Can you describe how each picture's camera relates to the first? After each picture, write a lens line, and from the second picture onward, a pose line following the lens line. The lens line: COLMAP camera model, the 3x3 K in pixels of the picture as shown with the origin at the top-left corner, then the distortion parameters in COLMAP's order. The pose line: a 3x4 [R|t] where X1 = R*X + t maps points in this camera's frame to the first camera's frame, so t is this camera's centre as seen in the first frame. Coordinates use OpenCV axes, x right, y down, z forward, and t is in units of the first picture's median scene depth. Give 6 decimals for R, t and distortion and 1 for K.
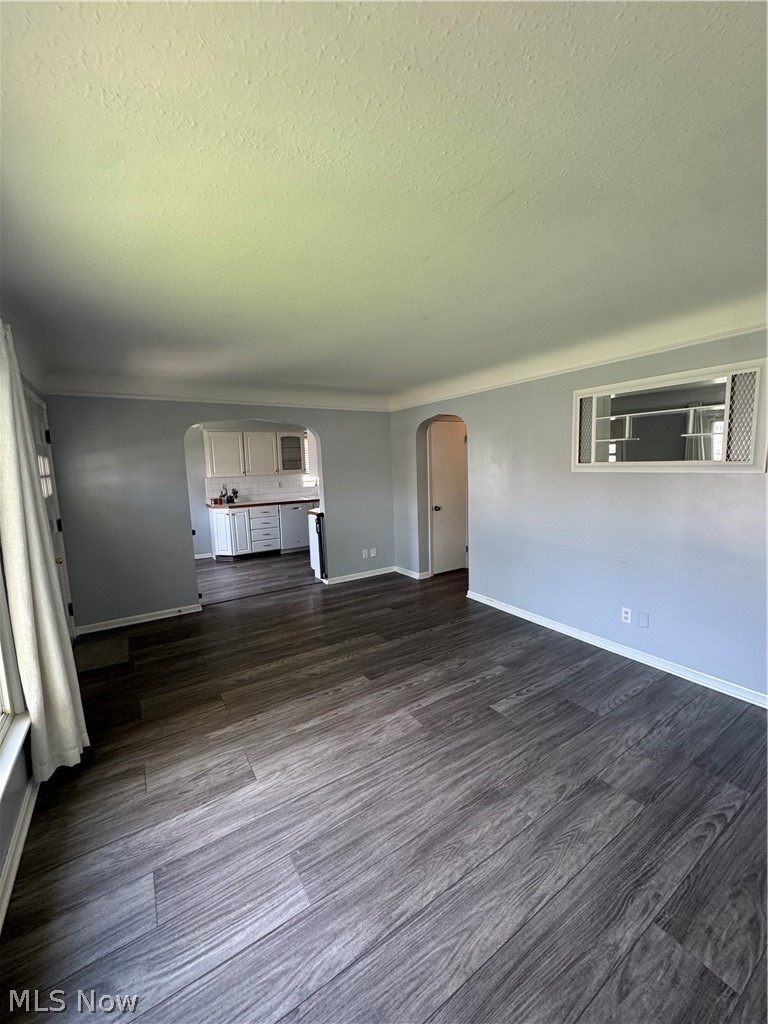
lens RADIAL K [[407.0, 0, 384.0], [0, 407.0, 512.0], [0, 0, 1]] dist [-0.001533, 0.000140]
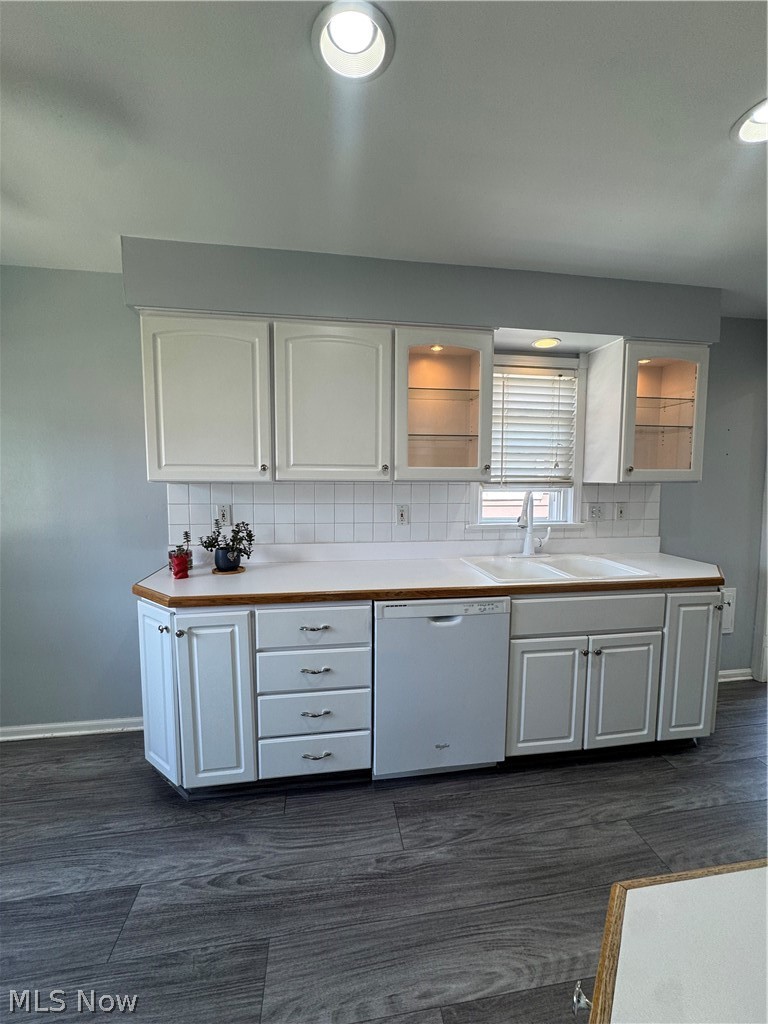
lens RADIAL K [[407.0, 0, 384.0], [0, 407.0, 512.0], [0, 0, 1]] dist [-0.001533, 0.000140]
pose [[0.913450, 0.070843, -0.400738, -0.311618], [-0.084319, 0.996309, -0.016069, -0.136884], [0.398121, 0.048468, 0.916052, 1.531566]]
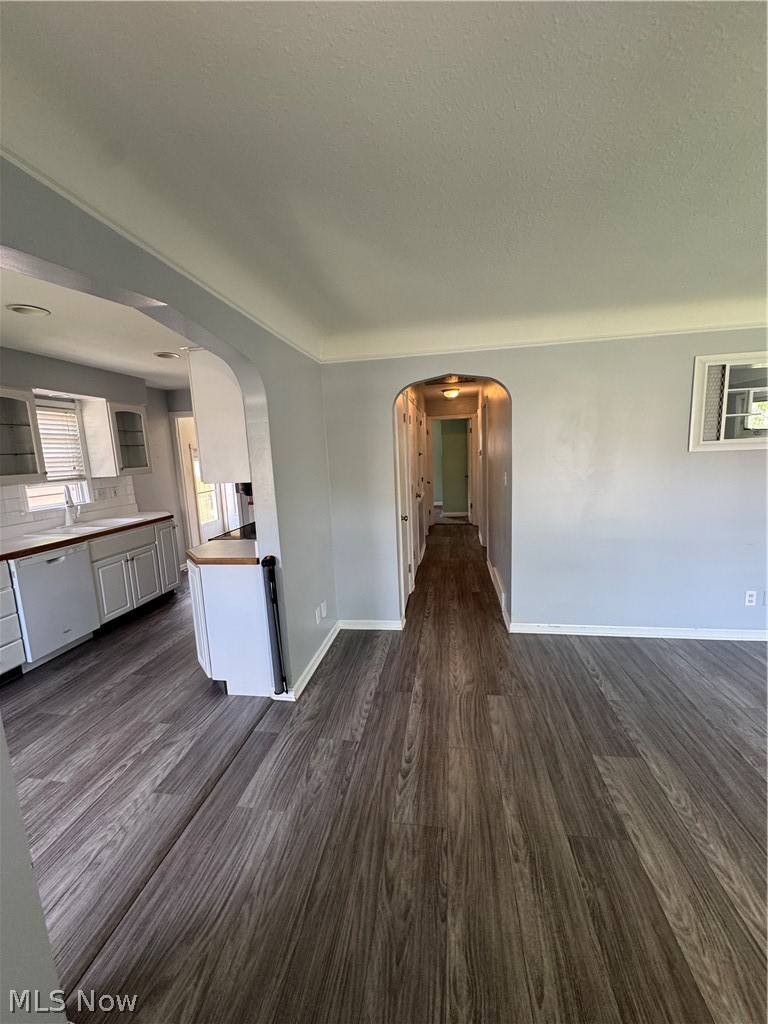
lens RADIAL K [[407.0, 0, 384.0], [0, 407.0, 512.0], [0, 0, 1]] dist [-0.001533, 0.000140]
pose [[0.667893, -0.106513, 0.736597, -0.603288], [0.113760, 0.992687, 0.040395, -0.077751], [-0.735512, 0.056816, 0.675125, 0.877898]]
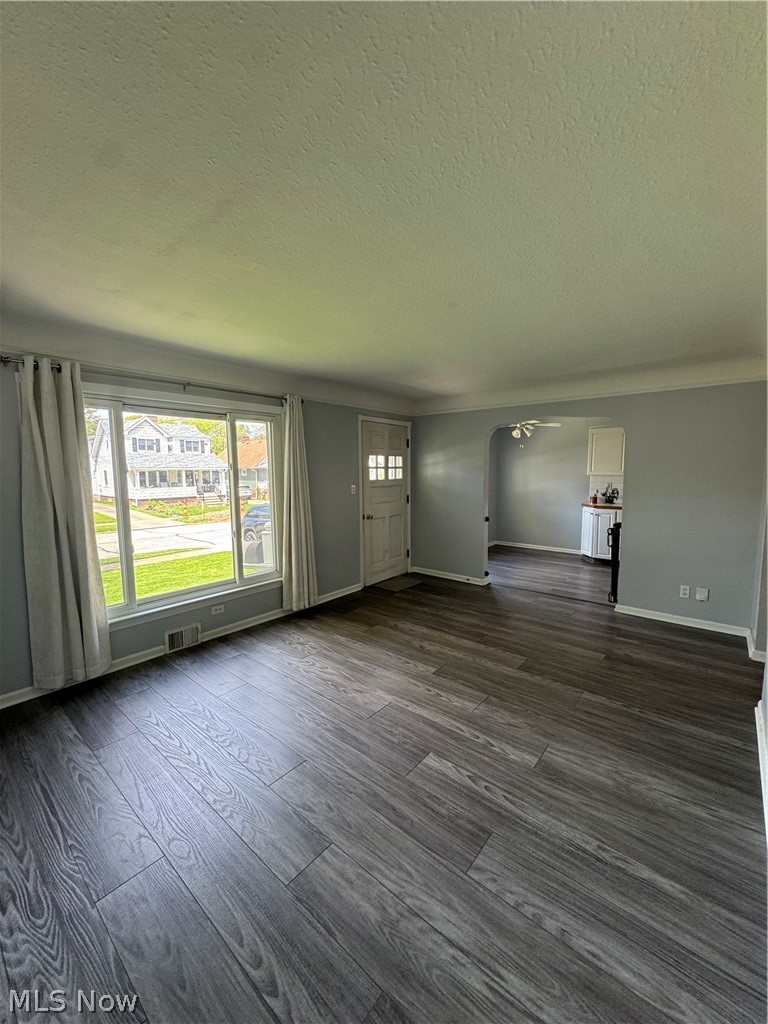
lens RADIAL K [[407.0, 0, 384.0], [0, 407.0, 512.0], [0, 0, 1]] dist [-0.001533, 0.000140]
pose [[0.294039, 0.128323, -0.947140, 0.709166], [-0.118260, 0.988216, 0.097175, -0.062139], [0.948449, 0.083435, 0.305750, 0.448963]]
